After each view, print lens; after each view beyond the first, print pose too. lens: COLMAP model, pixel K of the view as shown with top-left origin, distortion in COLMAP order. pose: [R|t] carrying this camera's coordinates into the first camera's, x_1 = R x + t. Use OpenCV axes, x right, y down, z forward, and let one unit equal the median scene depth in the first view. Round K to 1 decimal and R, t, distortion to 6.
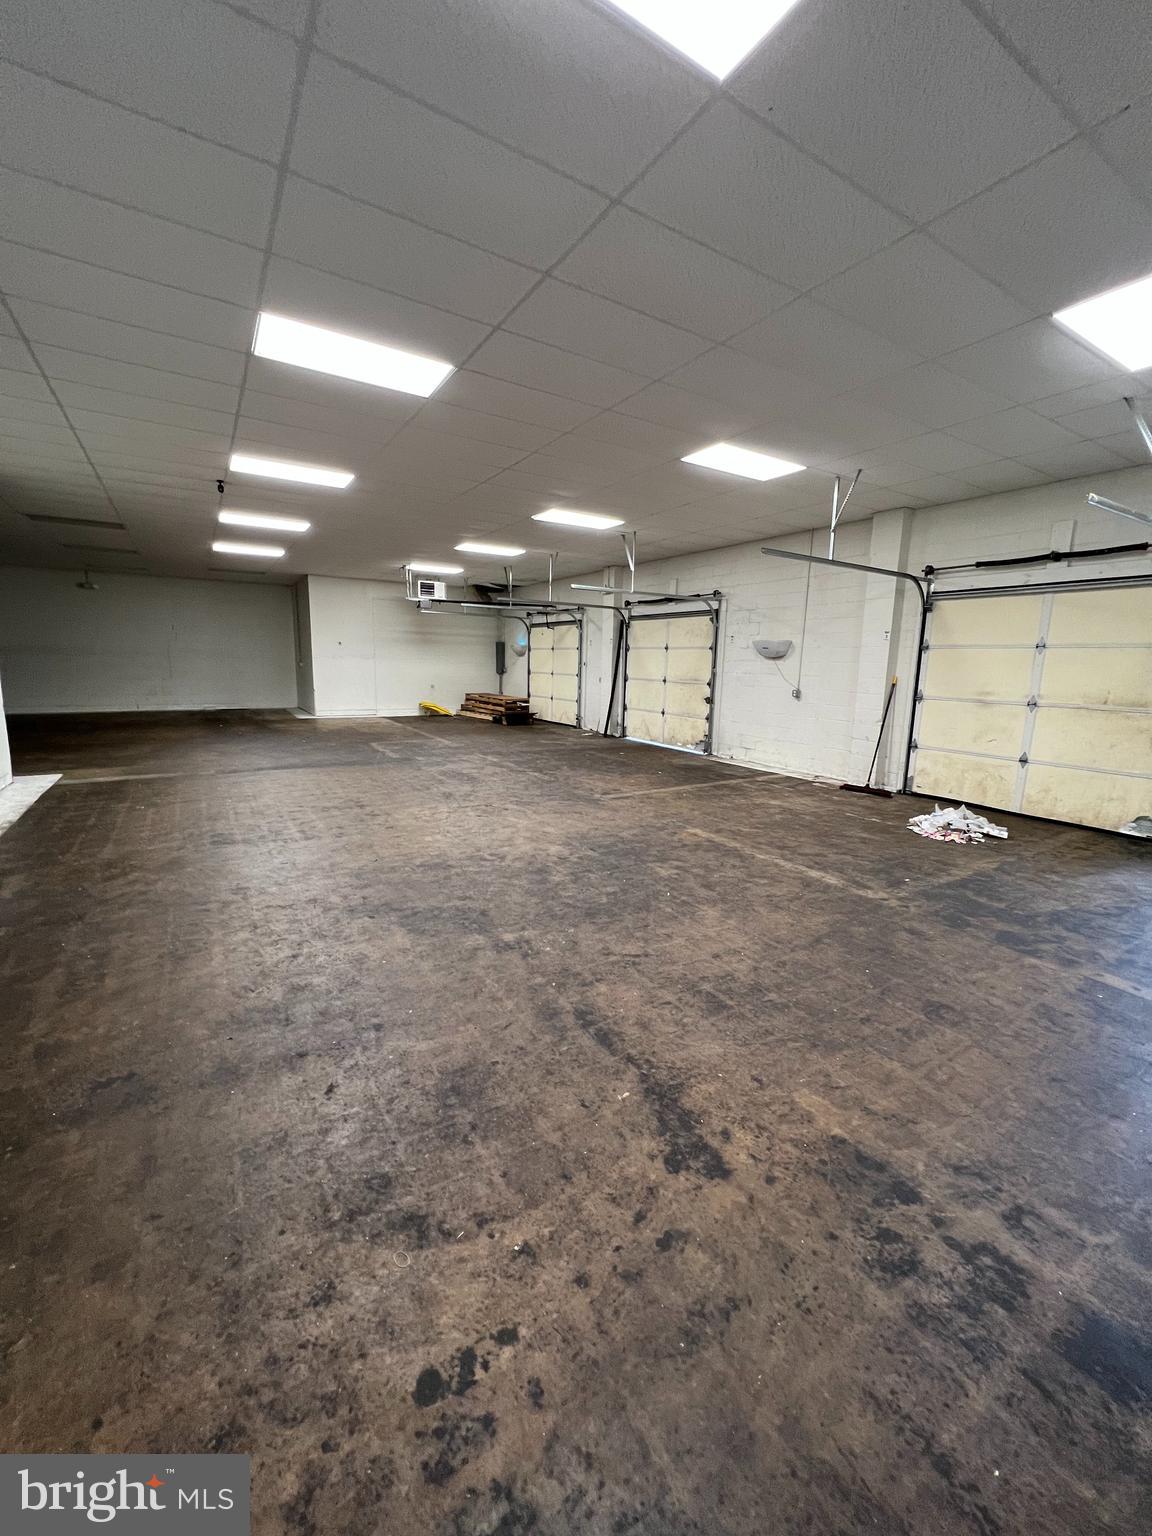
lens RADIAL K [[610.3, 0, 576.0], [0, 610.3, 765.4], [0, 0, 1]] dist [-0.001724, -0.000185]
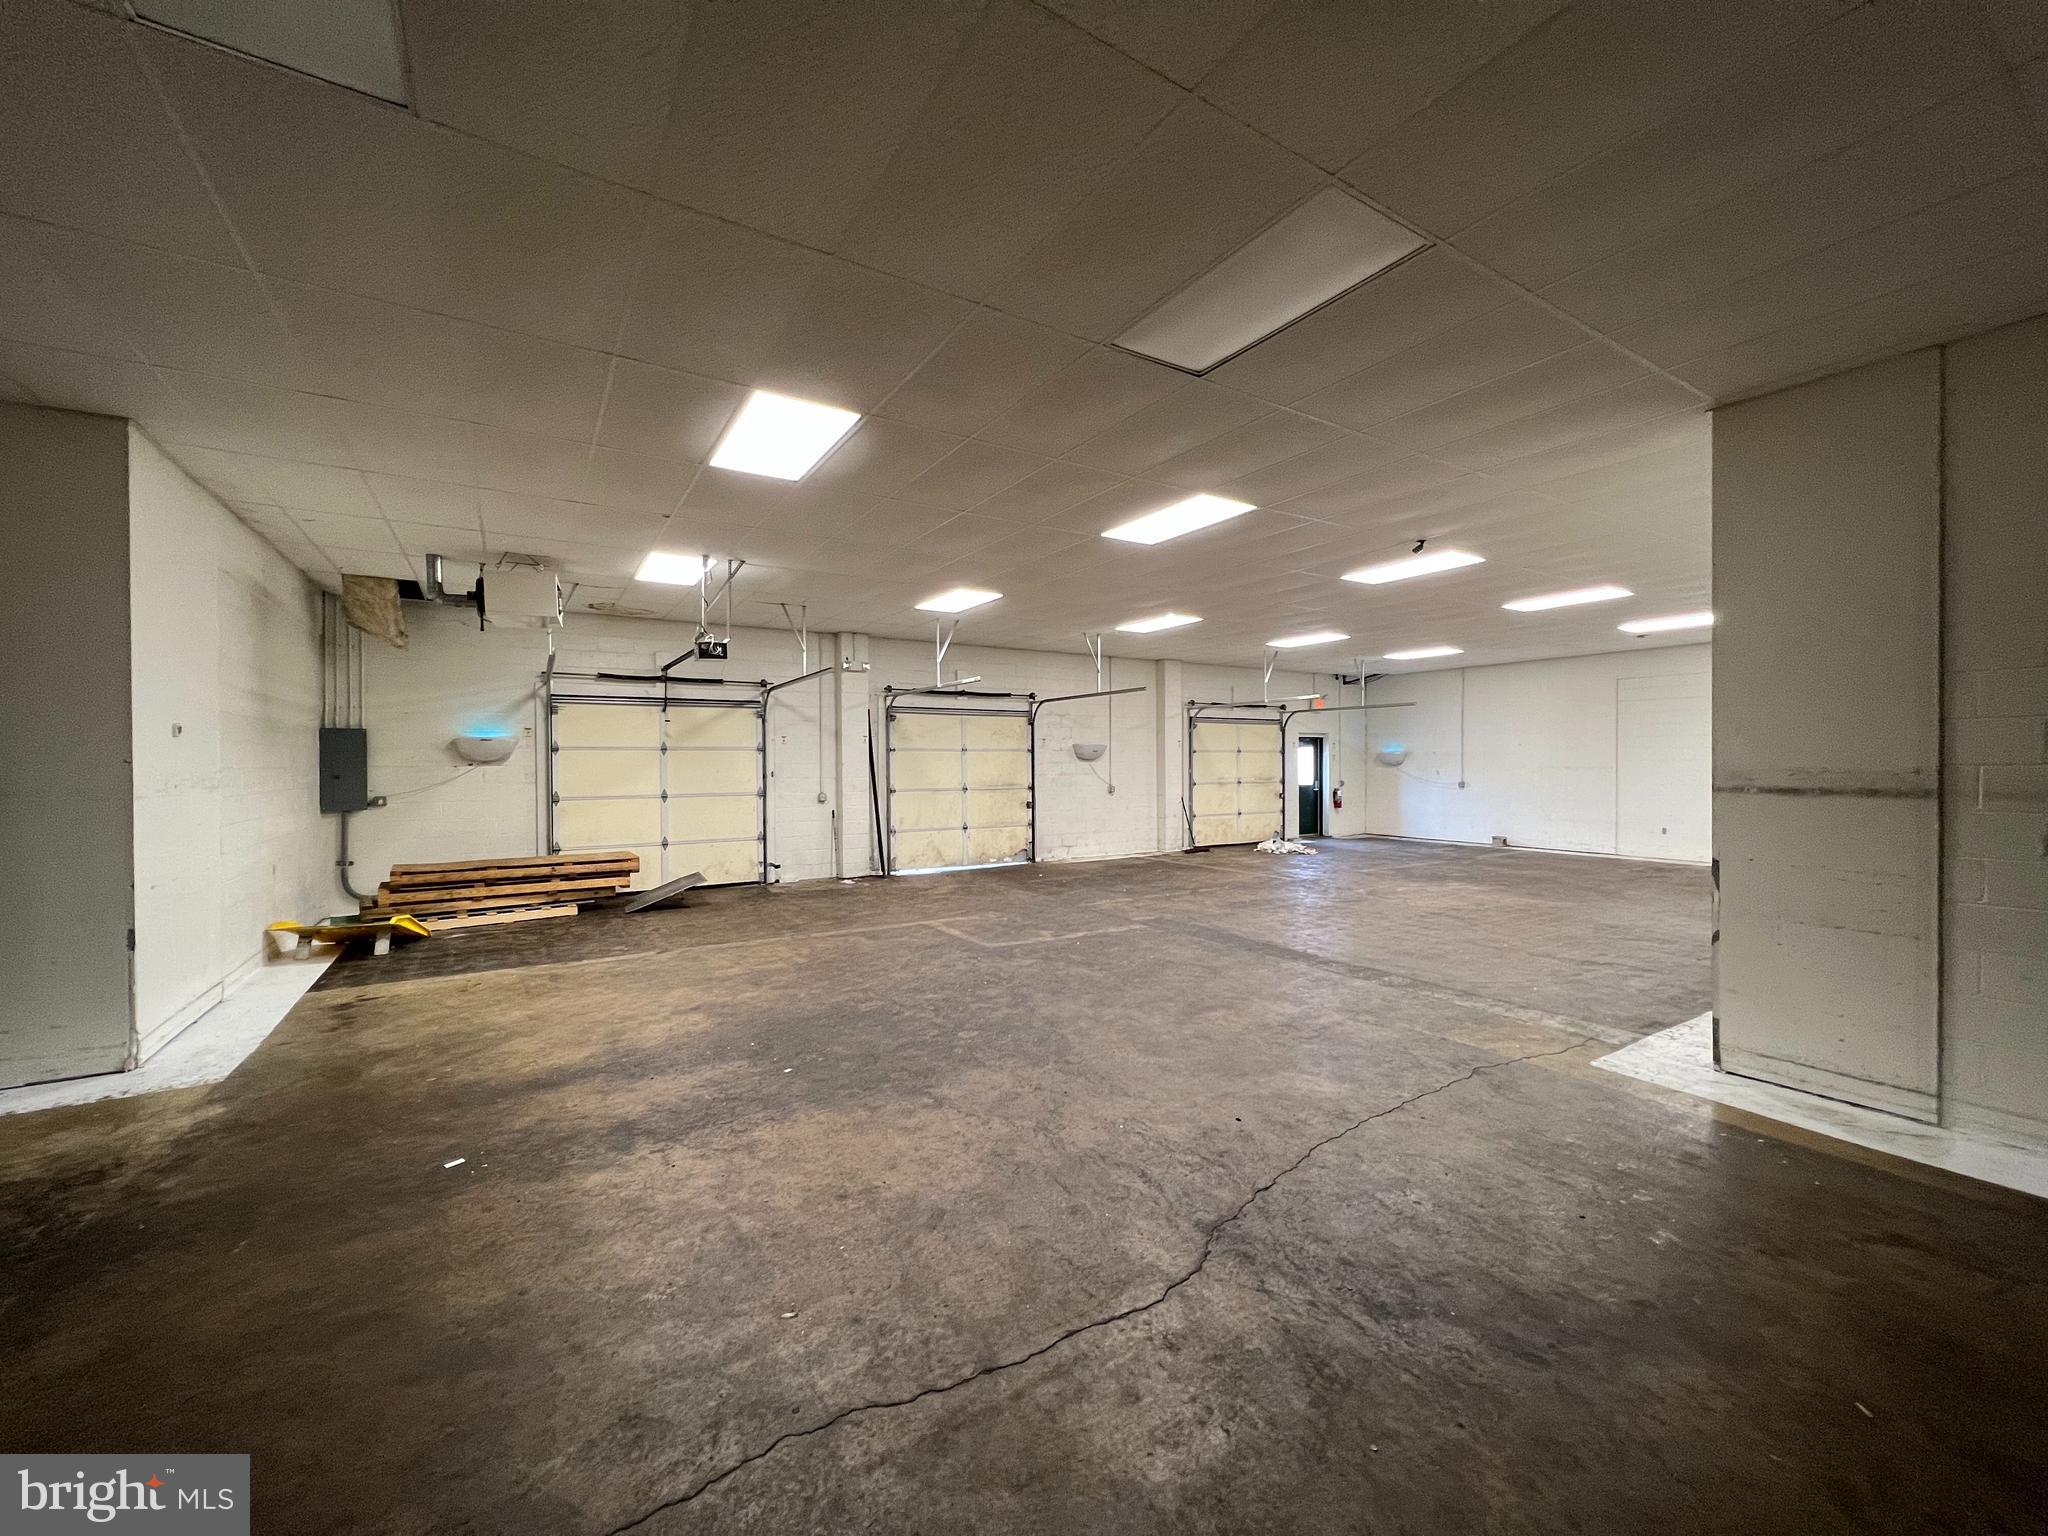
lens RADIAL K [[813.8, 0, 1020.4], [0, 813.8, 768.1], [0, 0, 1]] dist [-0.001724, -0.000185]
pose [[0.002273, -0.029548, 0.999561, -1.459968], [0.176020, 0.983969, 0.028686, -0.284157], [-0.984384, 0.175878, 0.007438, 1.402808]]
